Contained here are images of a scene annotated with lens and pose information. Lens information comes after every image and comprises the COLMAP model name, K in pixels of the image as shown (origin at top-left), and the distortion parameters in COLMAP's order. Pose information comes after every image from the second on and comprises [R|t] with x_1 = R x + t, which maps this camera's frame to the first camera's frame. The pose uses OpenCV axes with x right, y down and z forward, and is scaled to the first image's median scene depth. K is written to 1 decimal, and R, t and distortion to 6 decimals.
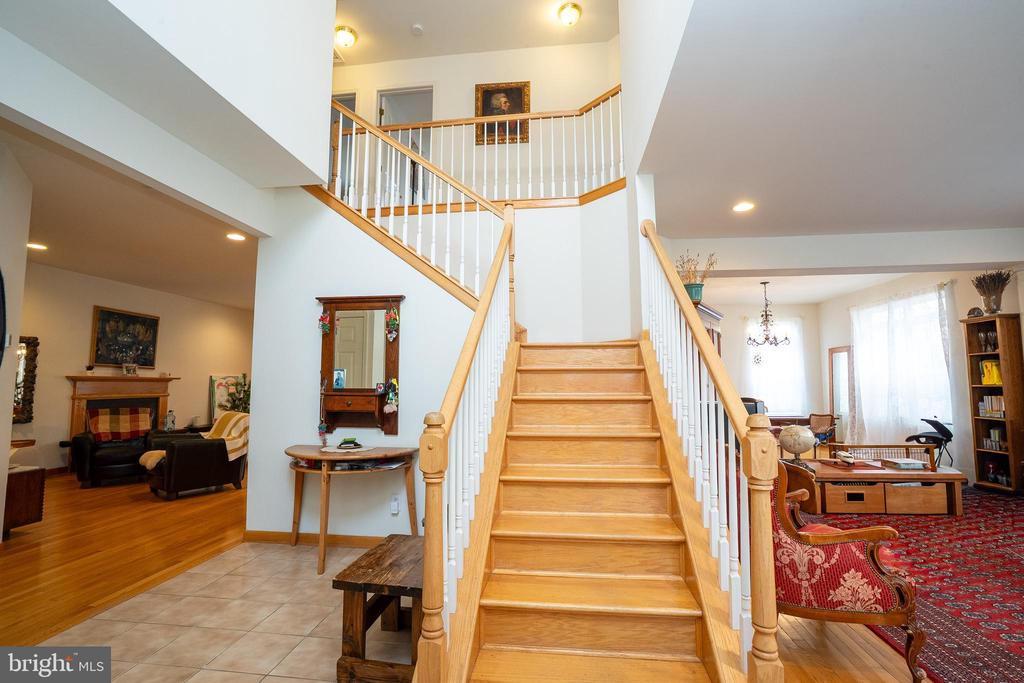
lens RADIAL K [[469.0, 0, 510.8], [0, 469.0, 343.5], [0, 0, 1]] dist [-0.067823, 0.026596]
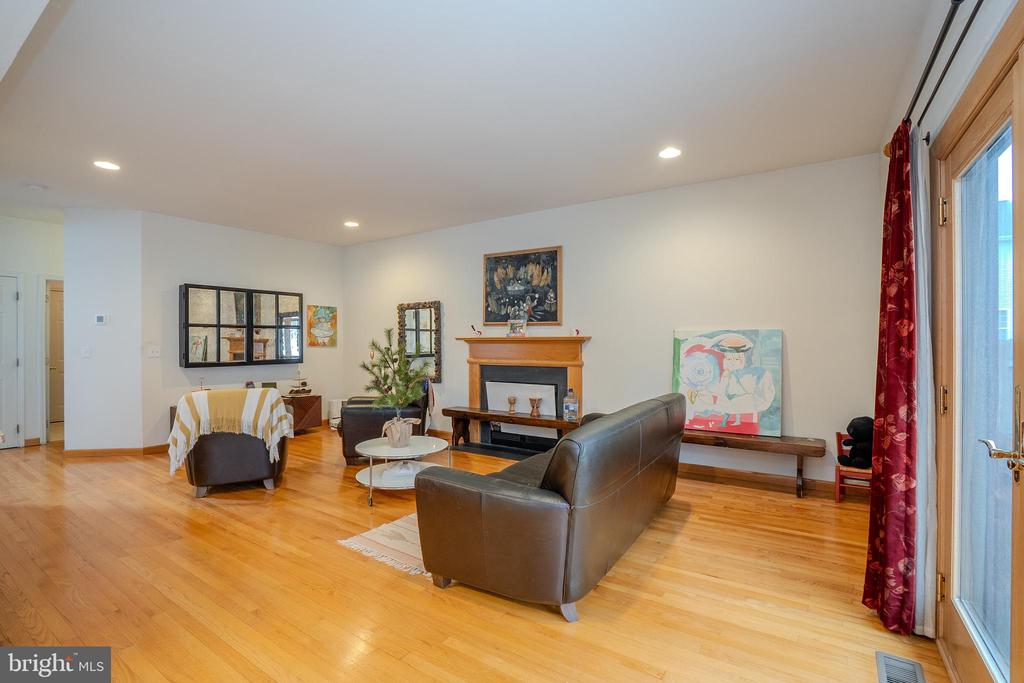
lens RADIAL K [[469.0, 0, 510.8], [0, 469.0, 343.5], [0, 0, 1]] dist [-0.067823, 0.026596]
pose [[-0.447758, 0.006724, -0.894130, -0.228582], [0.079160, 0.996343, -0.032148, 0.173591], [0.890644, -0.085174, -0.446653, 2.142092]]
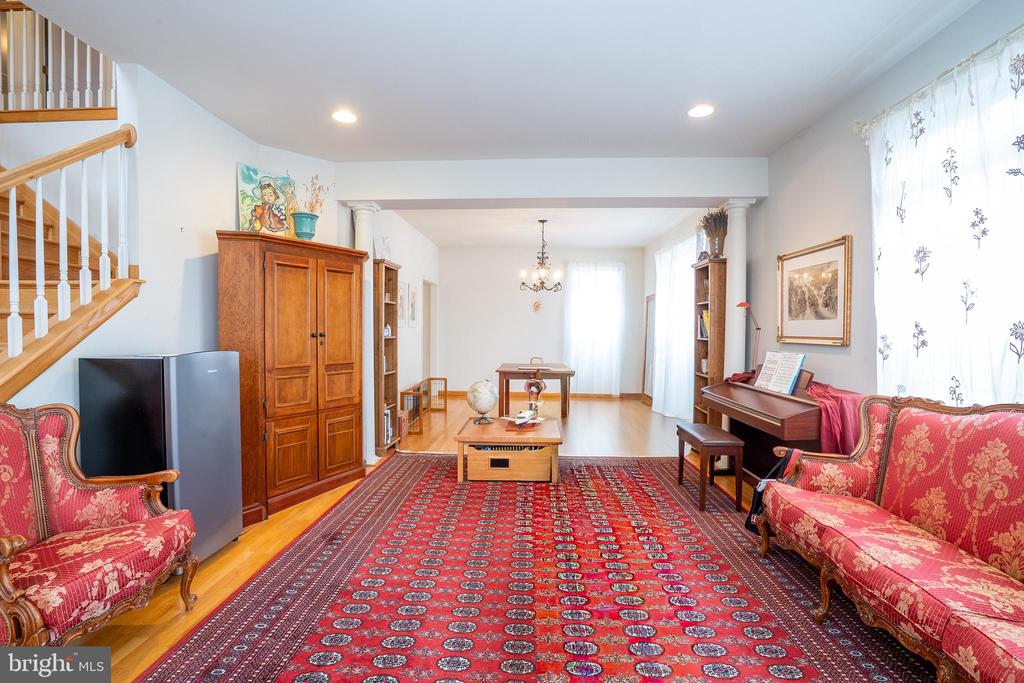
lens RADIAL K [[469.0, 0, 510.8], [0, 469.0, 343.5], [0, 0, 1]] dist [-0.067823, 0.026596]
pose [[0.996764, 0.006195, 0.080141, 0.675083], [-0.015336, 0.993368, 0.113955, 0.003903], [-0.078903, -0.114815, 0.990248, 0.118658]]
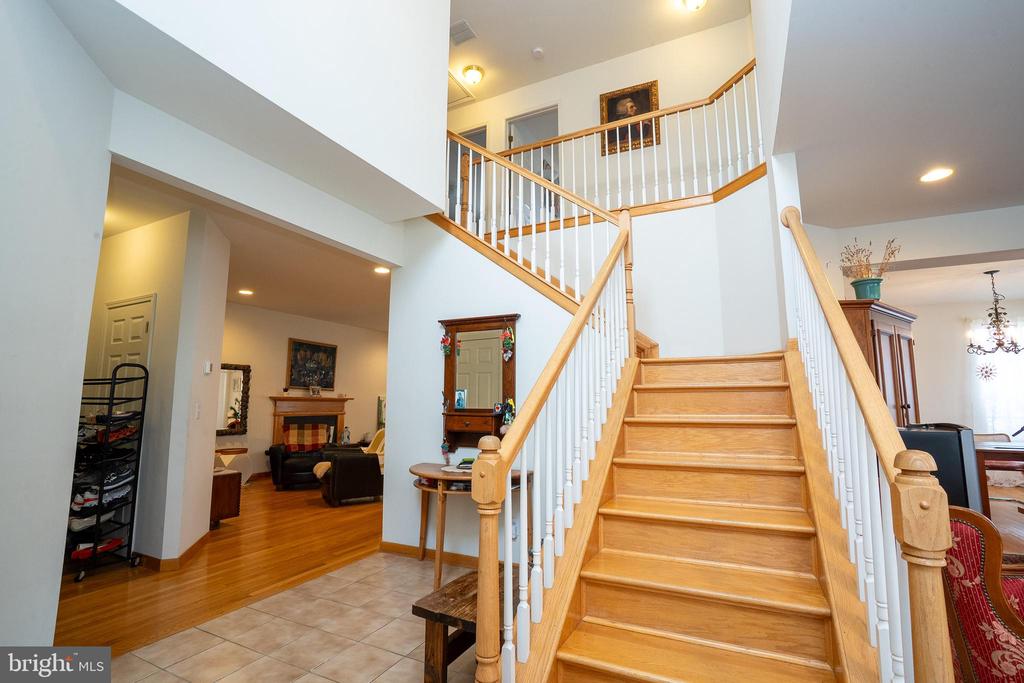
lens RADIAL K [[469.0, 0, 510.8], [0, 469.0, 343.5], [0, 0, 1]] dist [-0.067823, 0.026596]
pose [[0.942760, -0.038487, -0.331242, 0.063937], [0.024560, 0.998633, -0.046130, 0.003528], [0.332565, 0.035354, 0.942417, 0.051973]]
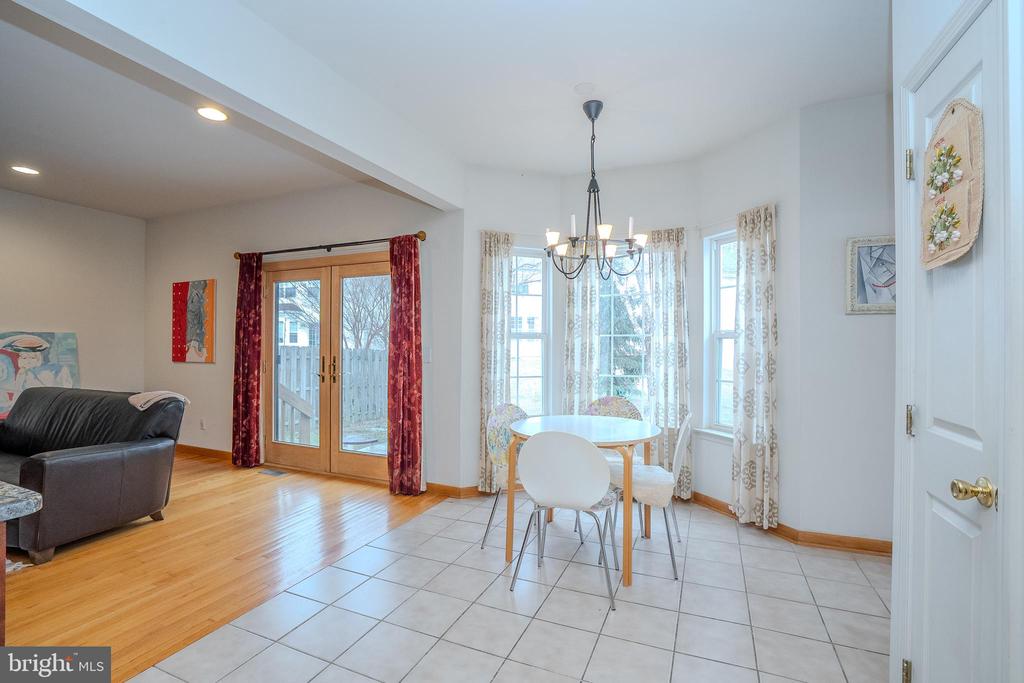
lens RADIAL K [[464.1, 0, 512.0], [0, 464.1, 341.5], [0, 0, 1]] dist [-0.054656, 0.016169]
pose [[0.962688, 0.005986, -0.270547, 0.068418], [0.015131, 0.997001, 0.075901, 0.112117], [0.270190, -0.077162, 0.959710, 1.436278]]
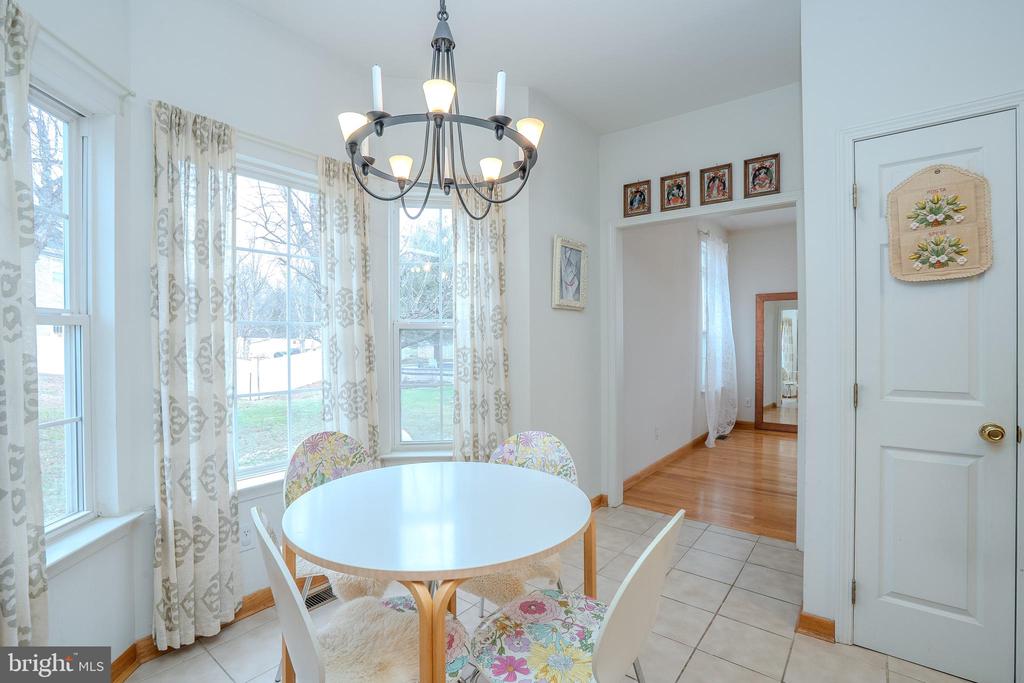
lens RADIAL K [[464.1, 0, 512.0], [0, 464.1, 341.5], [0, 0, 1]] dist [-0.054656, 0.016169]
pose [[0.518614, -0.004620, 0.854996, -0.259041], [-0.070938, 0.996305, 0.048413, 0.150078], [-0.852060, -0.085760, 0.516371, 1.873448]]
